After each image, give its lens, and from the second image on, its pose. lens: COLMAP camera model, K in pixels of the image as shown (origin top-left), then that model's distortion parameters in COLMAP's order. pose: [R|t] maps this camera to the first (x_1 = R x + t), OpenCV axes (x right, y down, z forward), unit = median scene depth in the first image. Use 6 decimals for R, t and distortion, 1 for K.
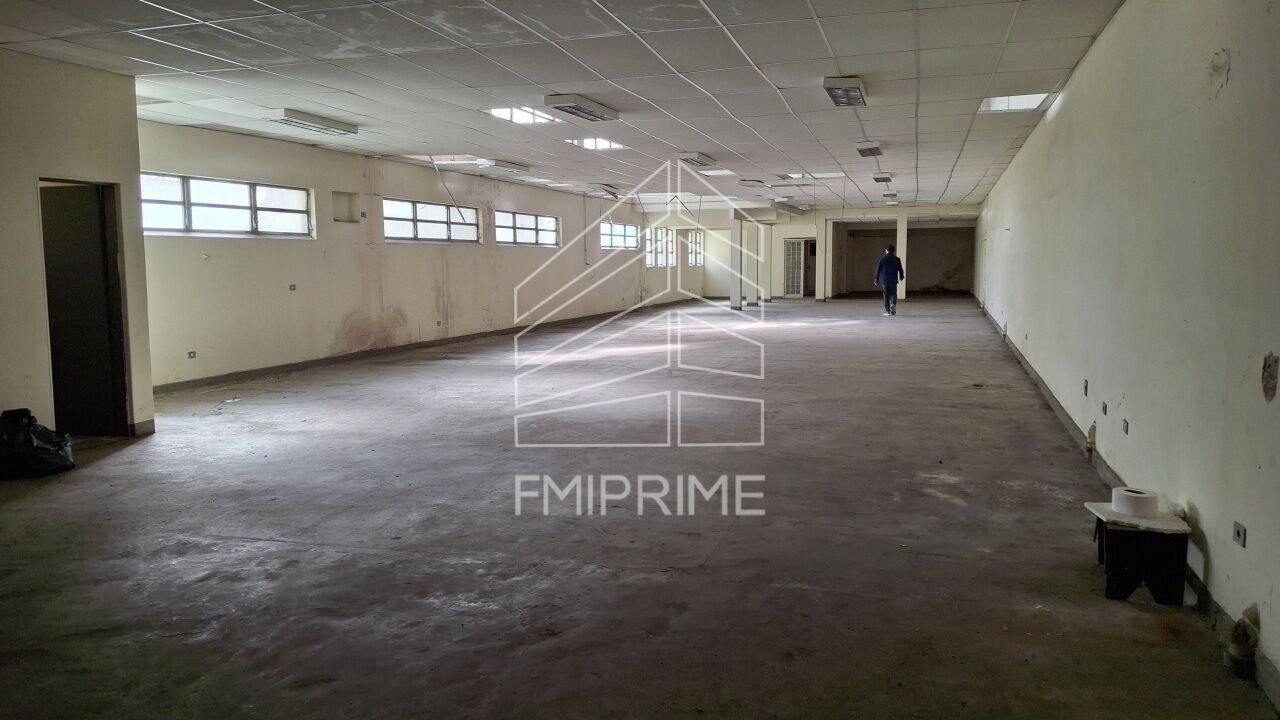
lens RADIAL K [[945.2, 0, 639.7], [0, 945.2, 358.8], [0, 0, 1]] dist [0.026120, -0.046279]
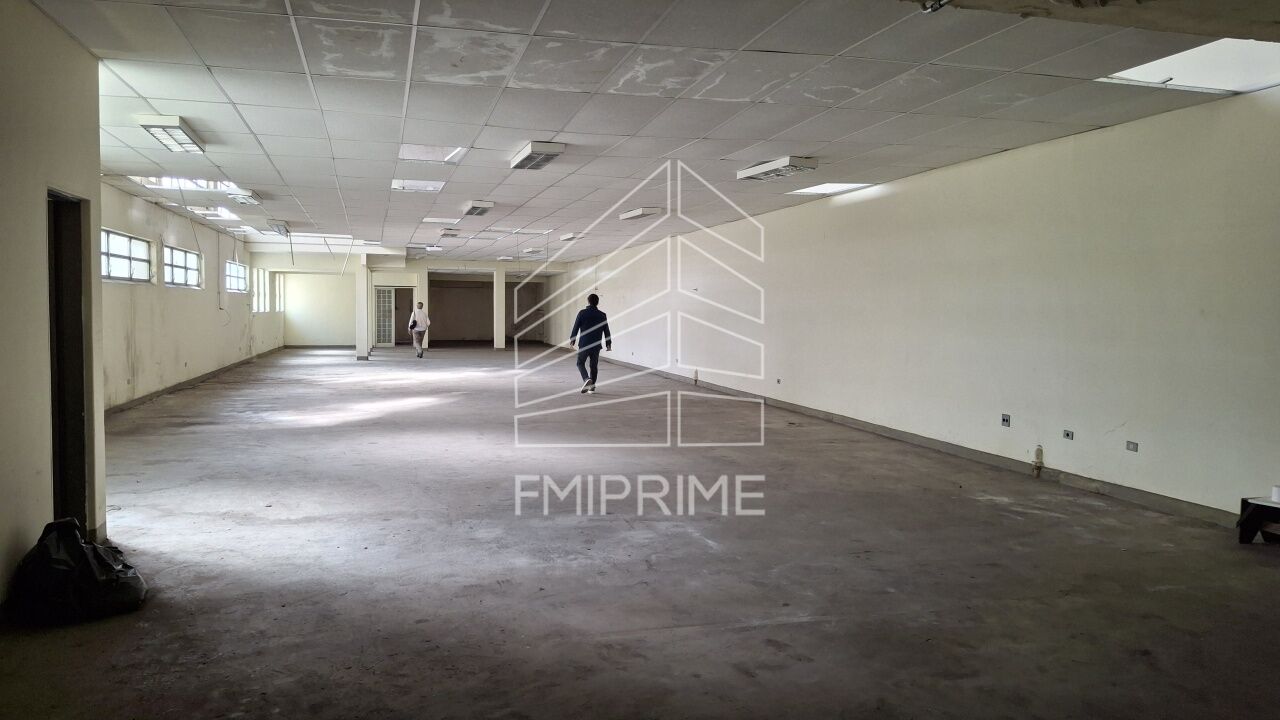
lens RADIAL K [[945.2, 0, 644.5], [0, 945.2, 350.7], [0, 0, 1]] dist [0.026120, -0.046279]
pose [[0.843673, 0.000157, 0.536858, -0.241578], [0.031101, 0.998306, -0.049168, -0.007898], [-0.535957, 0.058178, 0.842239, 0.064824]]
